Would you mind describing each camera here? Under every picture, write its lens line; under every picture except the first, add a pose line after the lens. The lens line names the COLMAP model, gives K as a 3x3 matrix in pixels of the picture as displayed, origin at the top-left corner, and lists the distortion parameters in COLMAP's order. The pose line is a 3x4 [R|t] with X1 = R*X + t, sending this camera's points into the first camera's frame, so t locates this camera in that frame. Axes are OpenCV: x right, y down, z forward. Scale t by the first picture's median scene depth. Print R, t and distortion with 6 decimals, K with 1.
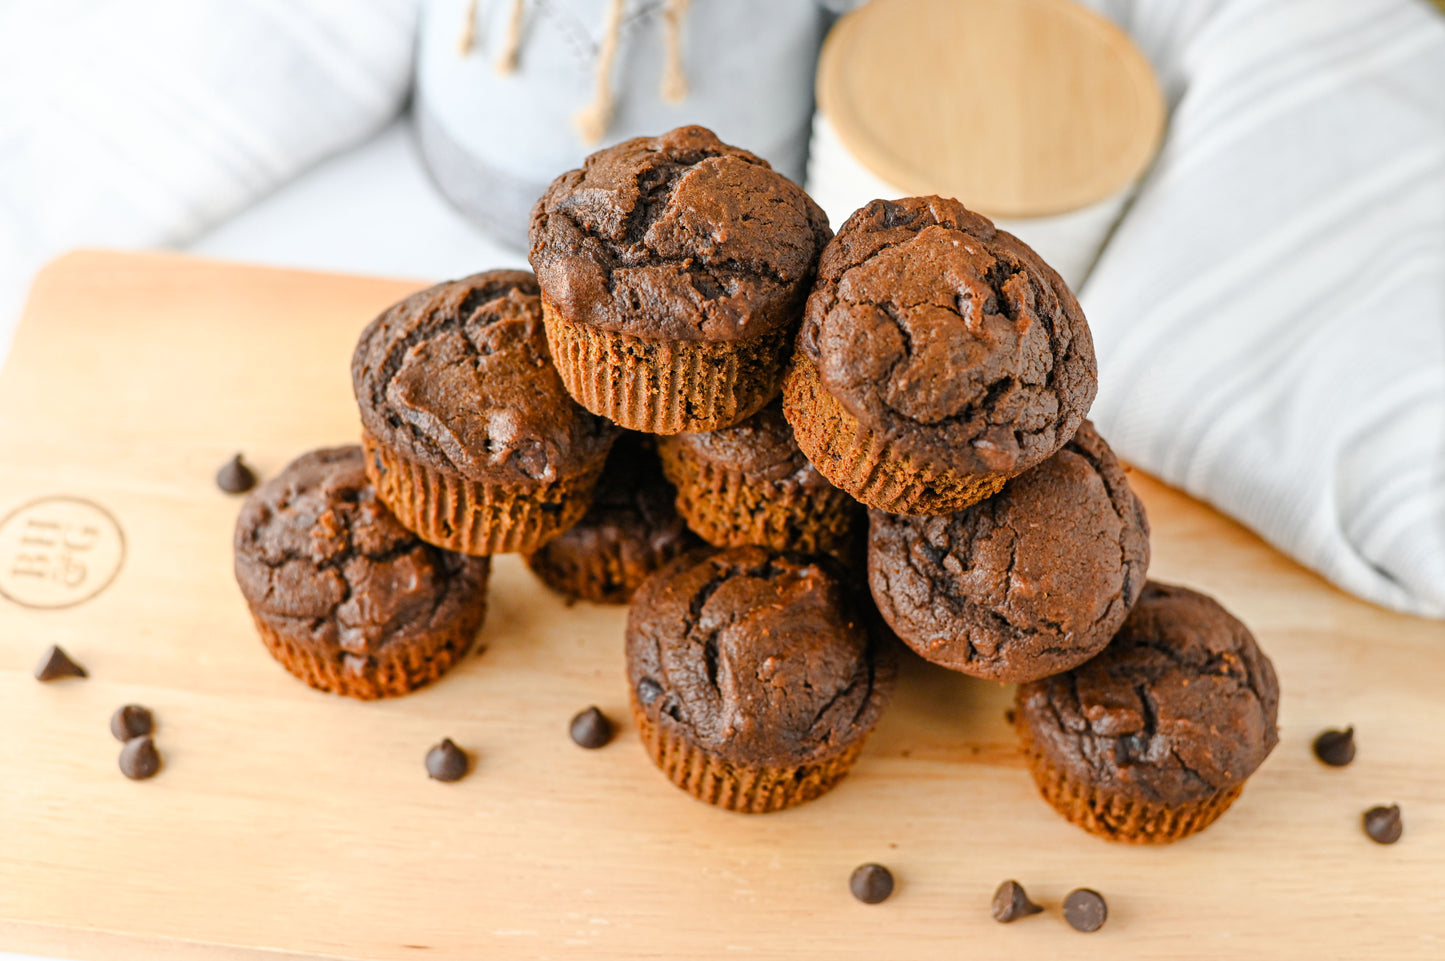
lens RADIAL K [[2389.8, 0, 779.2], [0, 2389.8, 485.3], [0, 0, 1]] dist [-0.122364, 0.000000]
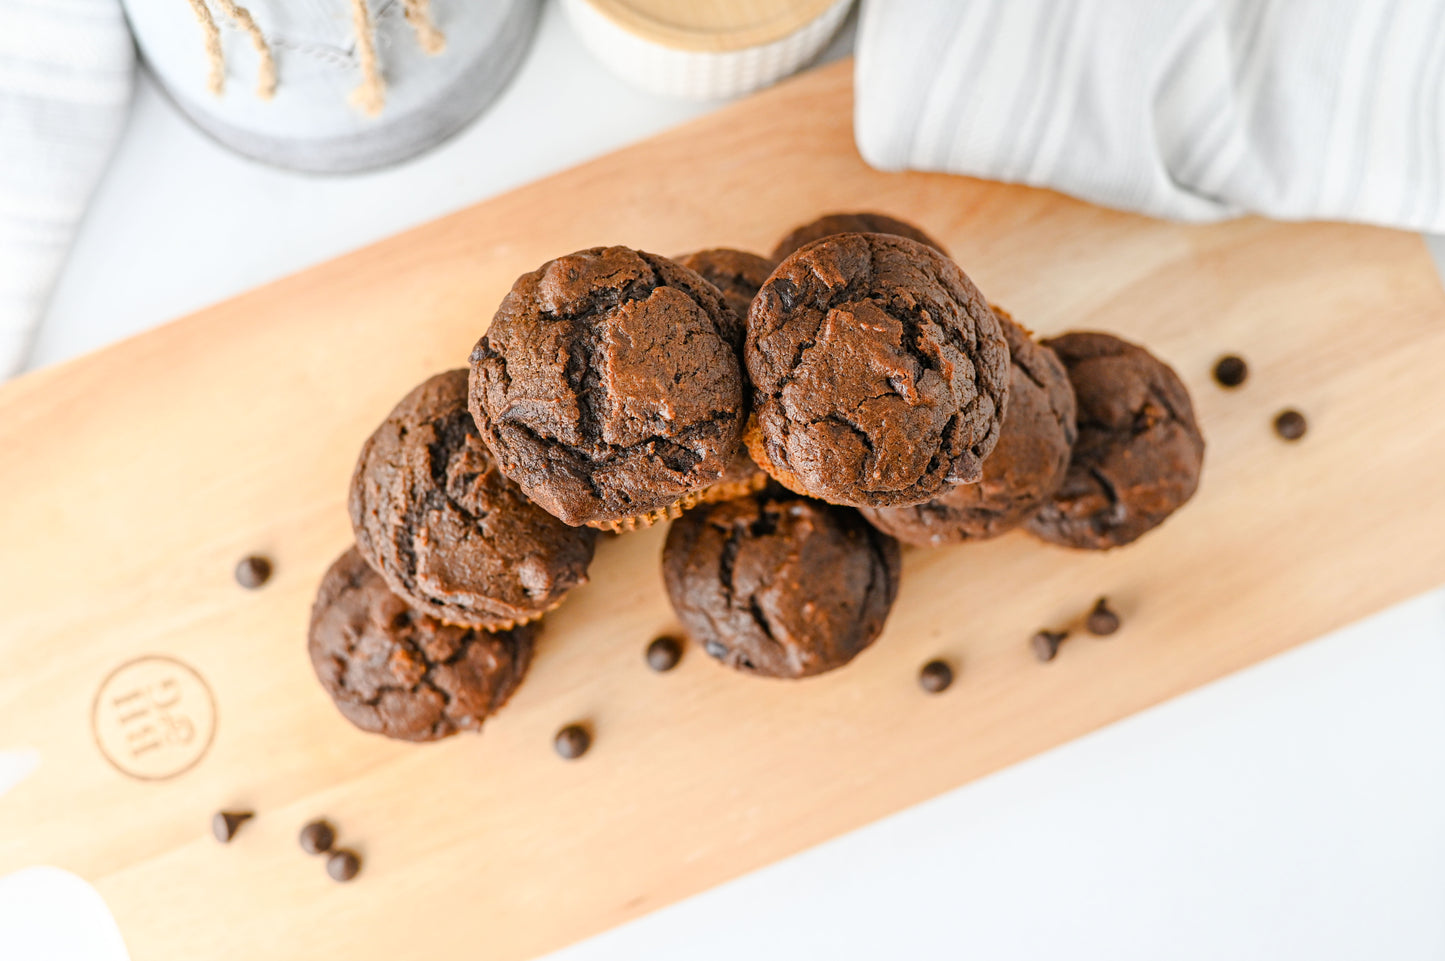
lens RADIAL K [[2389.8, 0, 820.6], [0, 2389.8, 570.4], [0, 0, 1]] dist [-0.122364, 0.000000]
pose [[0.901703, -0.432204, 0.011459, -0.004898], [0.349763, 0.744776, 0.568308, -0.600450], [-0.254159, -0.508437, 0.822736, 0.037371]]
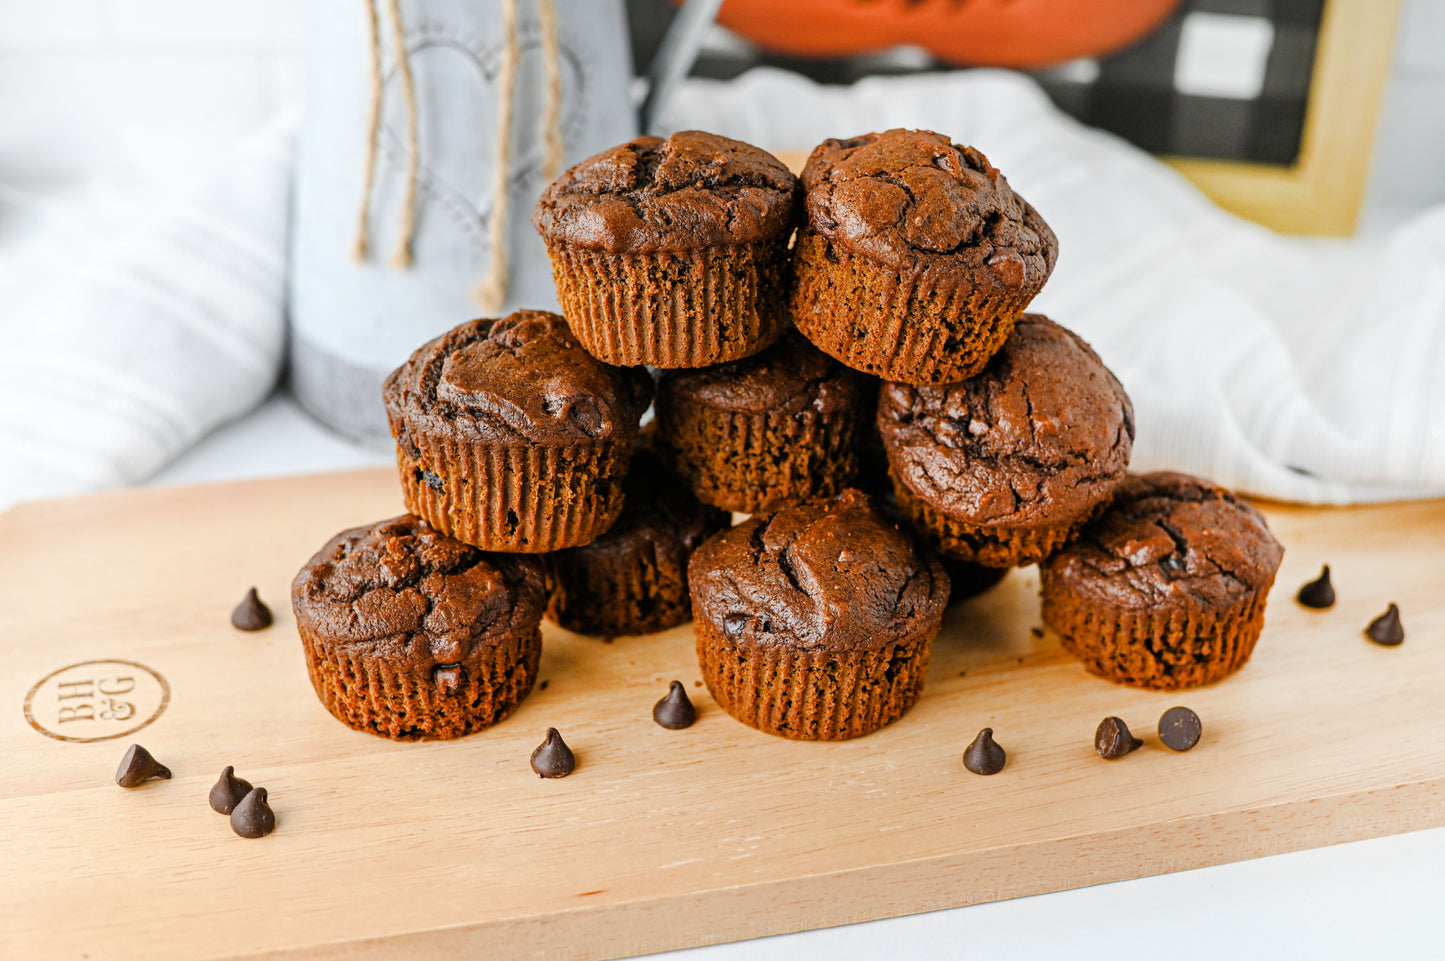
lens RADIAL K [[2389.8, 0, 798.3], [0, 2389.8, 464.6], [0, 0, 1]] dist [-0.122364, 0.000000]
pose [[0.944738, -0.198609, 0.260815, -0.291624], [0.281453, 0.899323, -0.334666, 0.386472], [-0.168089, 0.389579, 0.905524, 0.015528]]
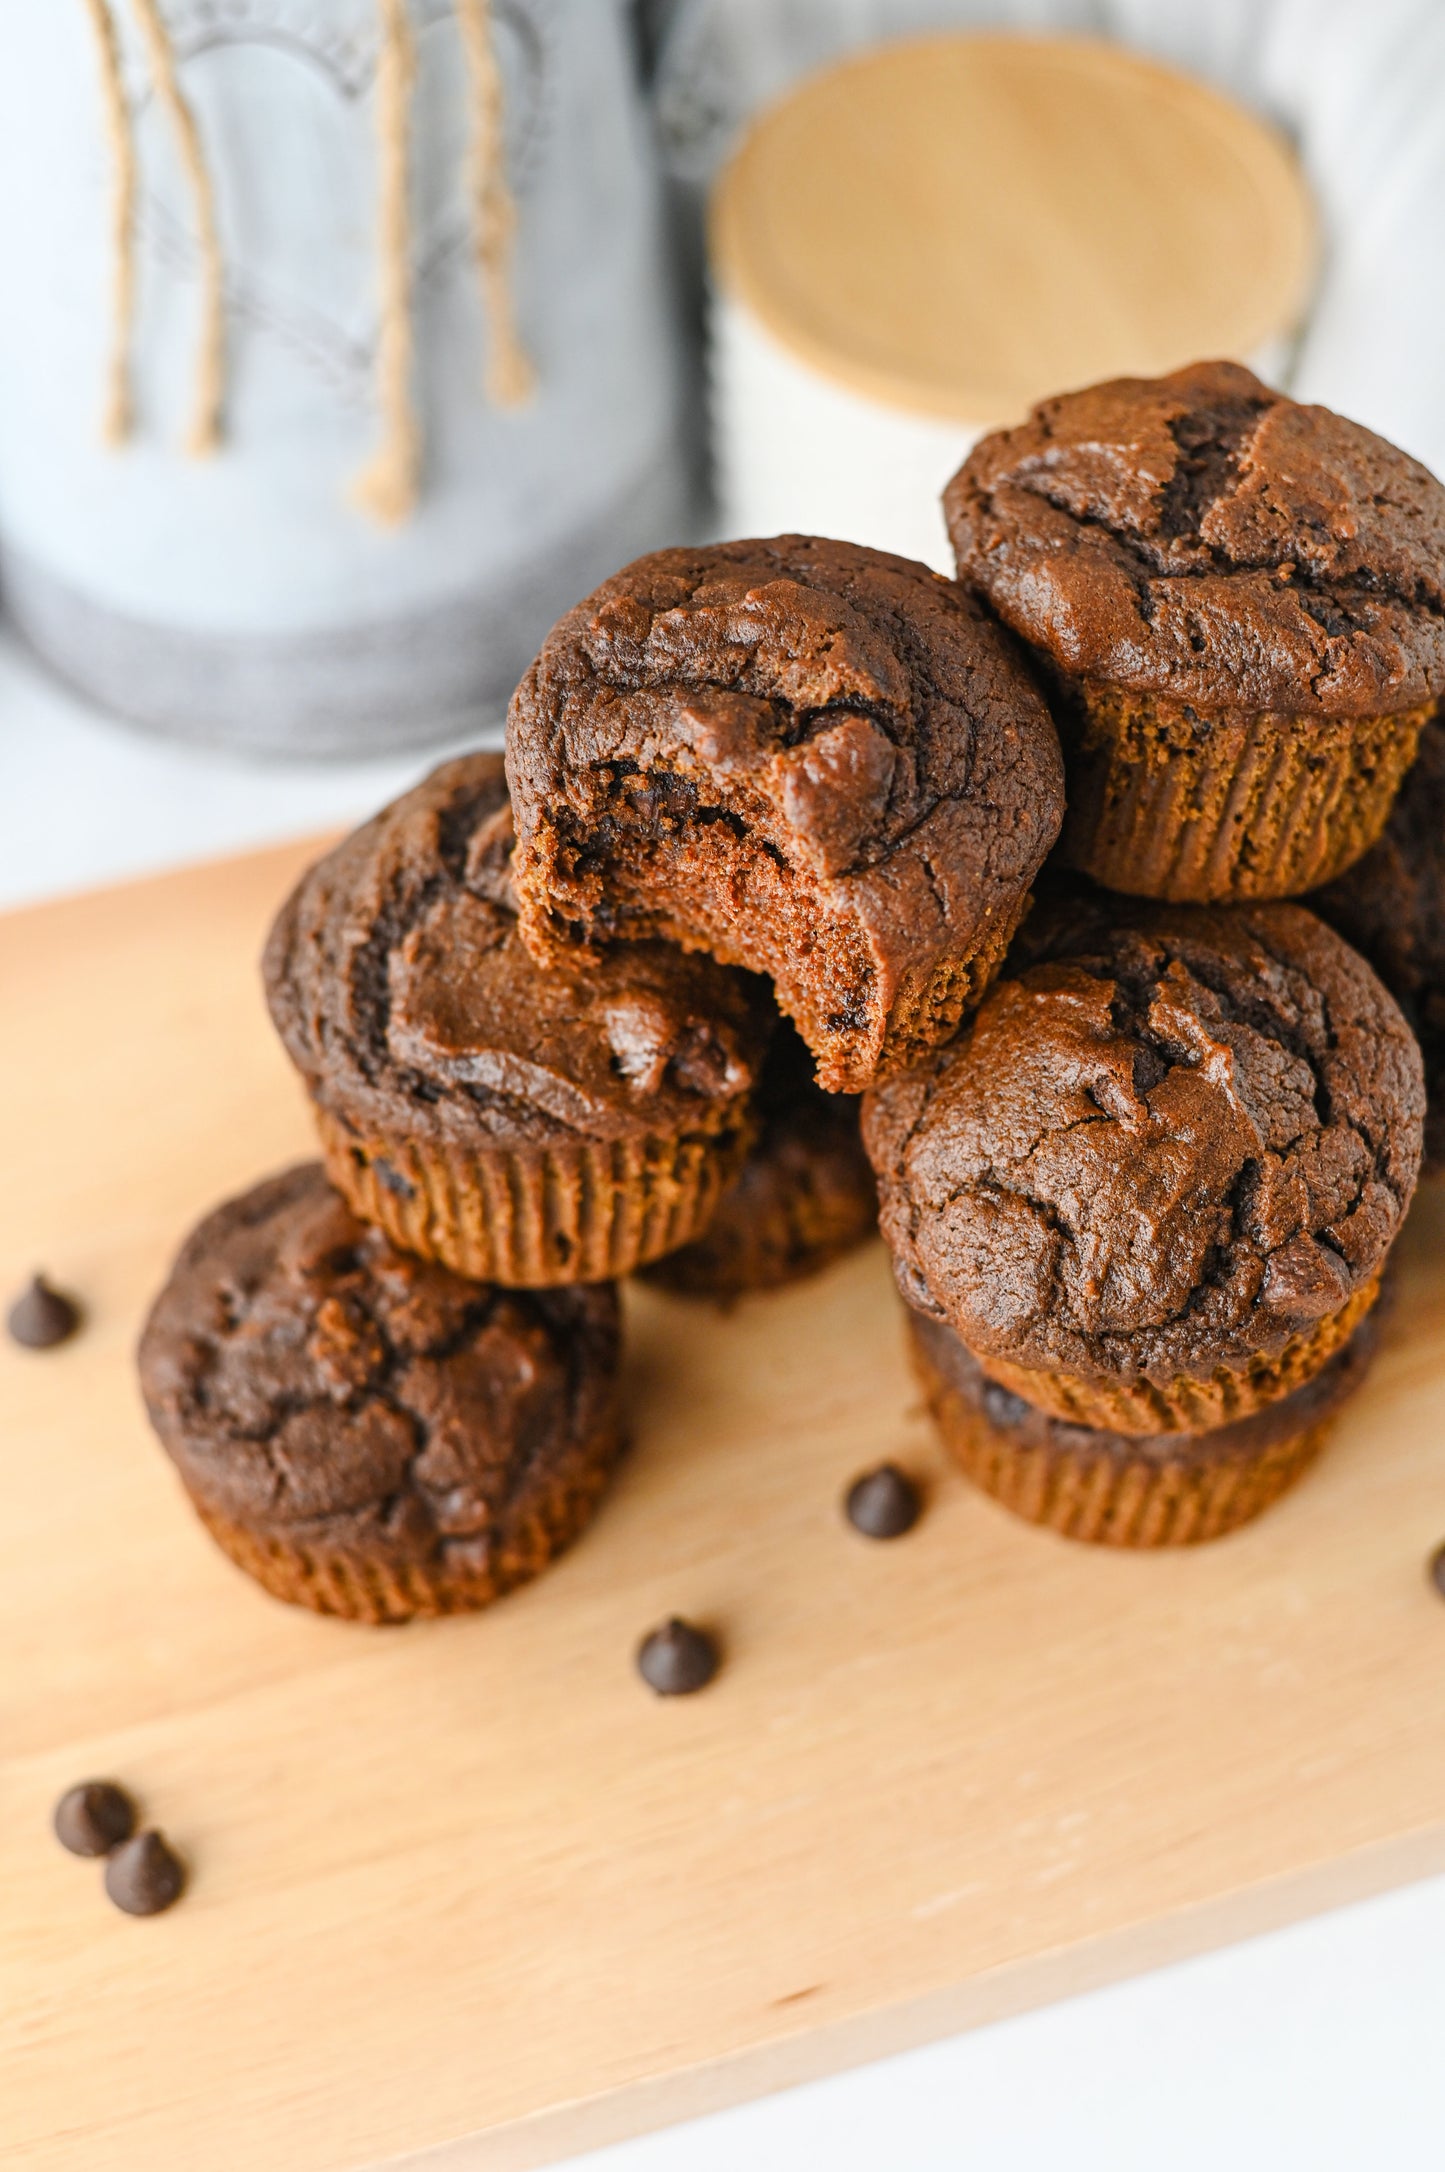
lens RADIAL K [[3592.1, 0, 759.8], [0, 3592.1, 1131.4], [0, 0, 1]] dist [-0.122364, 0.000000]
pose [[0.920391, -0.353707, 0.166651, -0.224238], [0.348435, 0.935354, 0.060876, -0.040279], [-0.177410, 0.002037, 0.984135, 0.202693]]
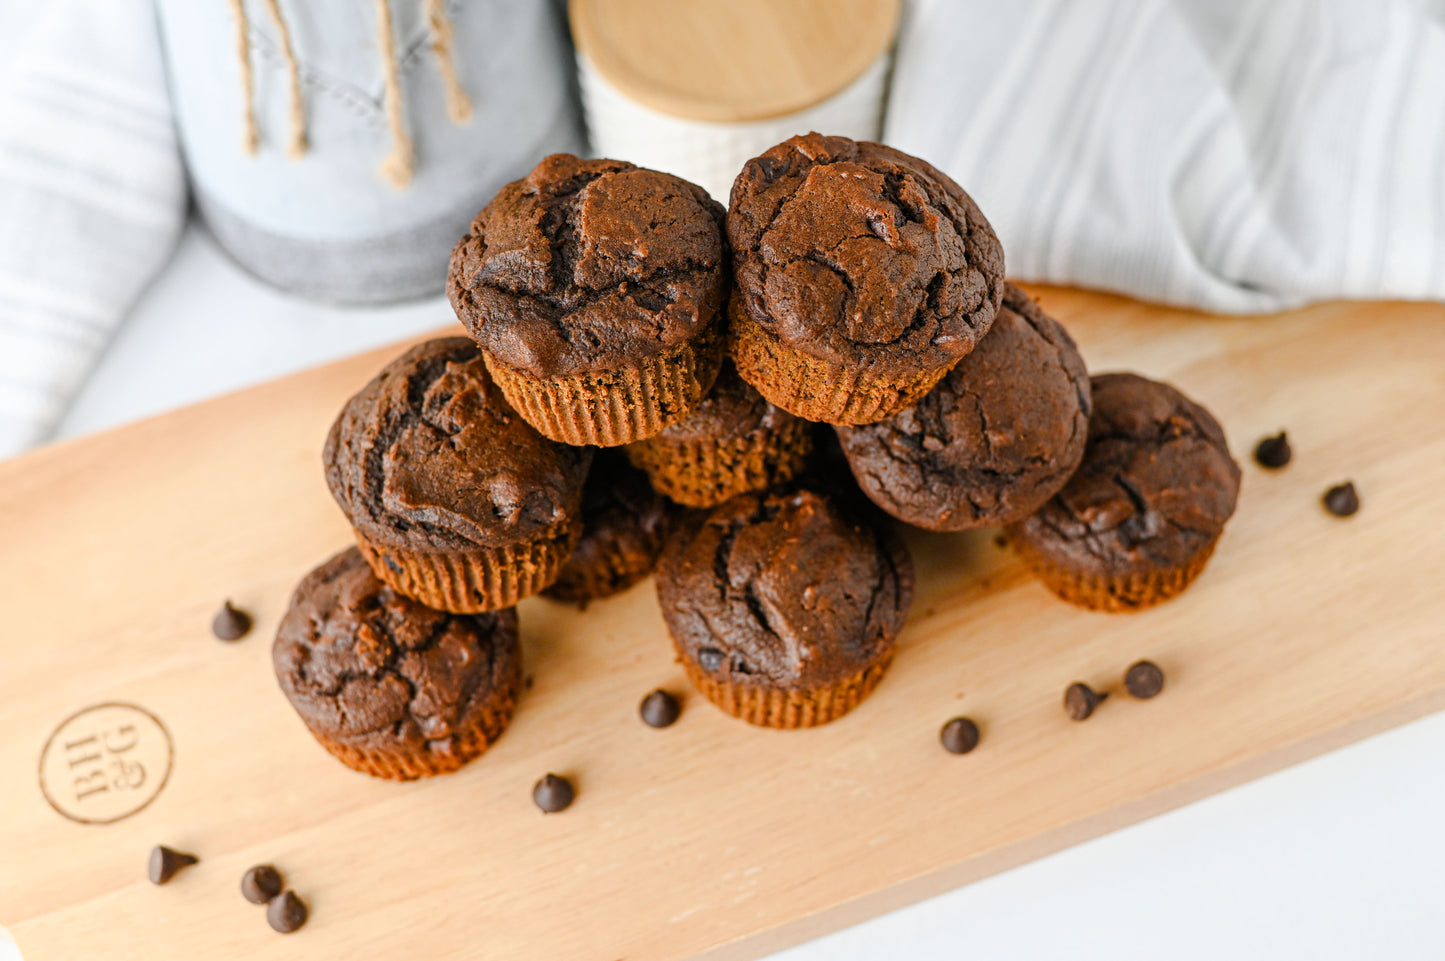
lens RADIAL K [[2389.8, 0, 788.3], [0, 2389.8, 481.5], [0, 0, 1]] dist [-0.122364, 0.000000]
pose [[0.909866, -0.392958, 0.133148, -0.135920], [0.378221, 0.917483, 0.123186, -0.107707], [-0.170568, -0.061723, 0.983411, -0.061595]]
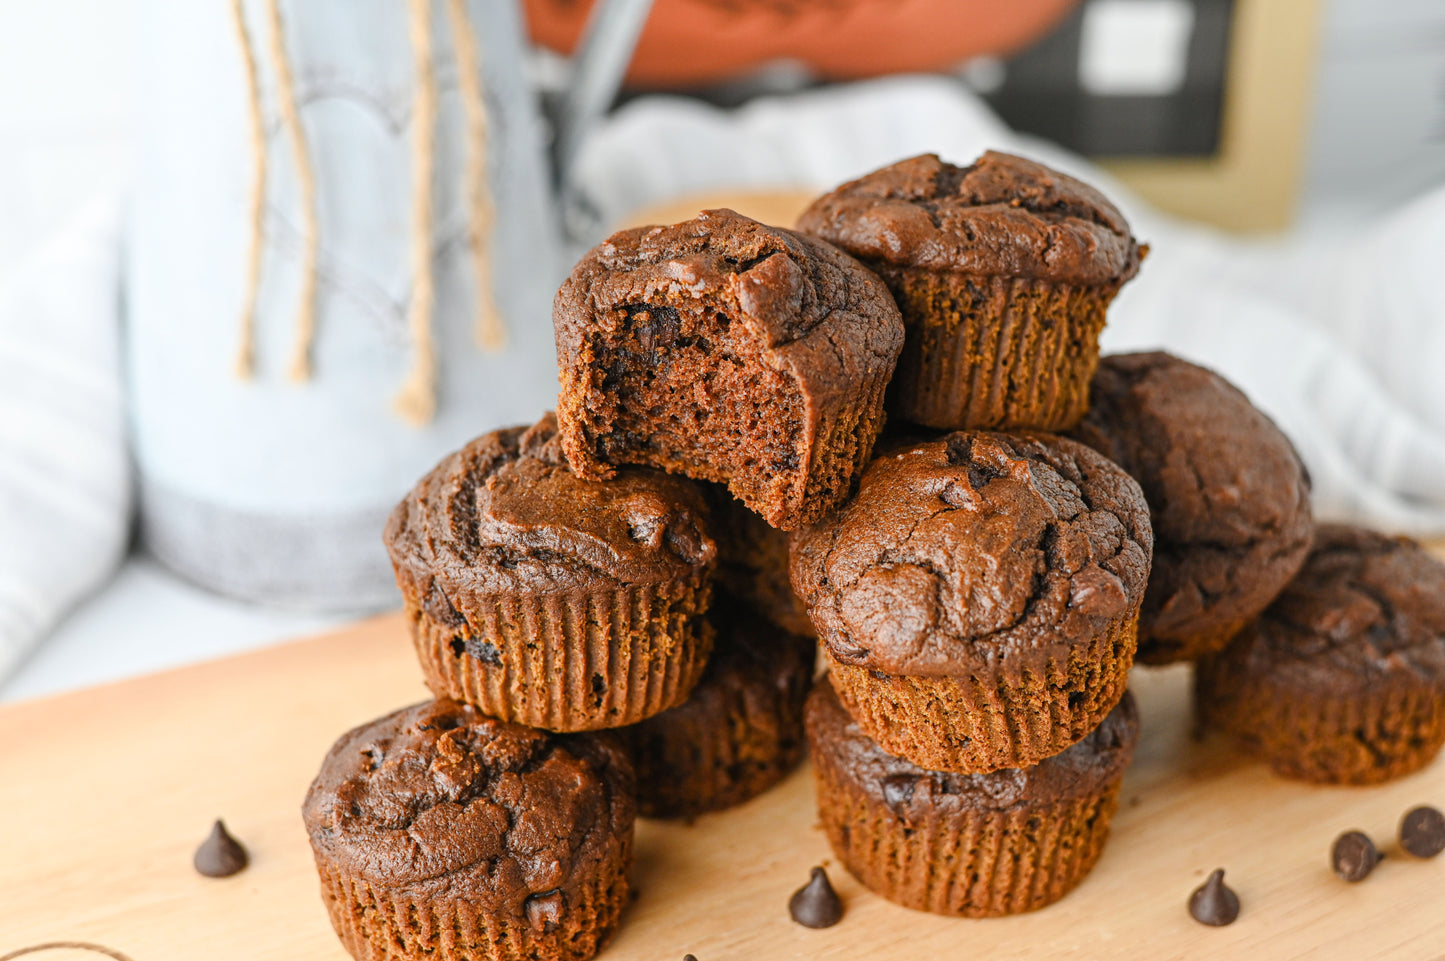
lens RADIAL K [[2389.8, 0, 779.5], [0, 2389.8, 491.7], [0, 0, 1]] dist [-0.122364, 0.000000]
pose [[0.854380, -0.302284, 0.422681, -0.407068], [0.441994, 0.850474, -0.285193, 0.217864], [-0.273269, 0.430486, 0.860236, 0.269569]]
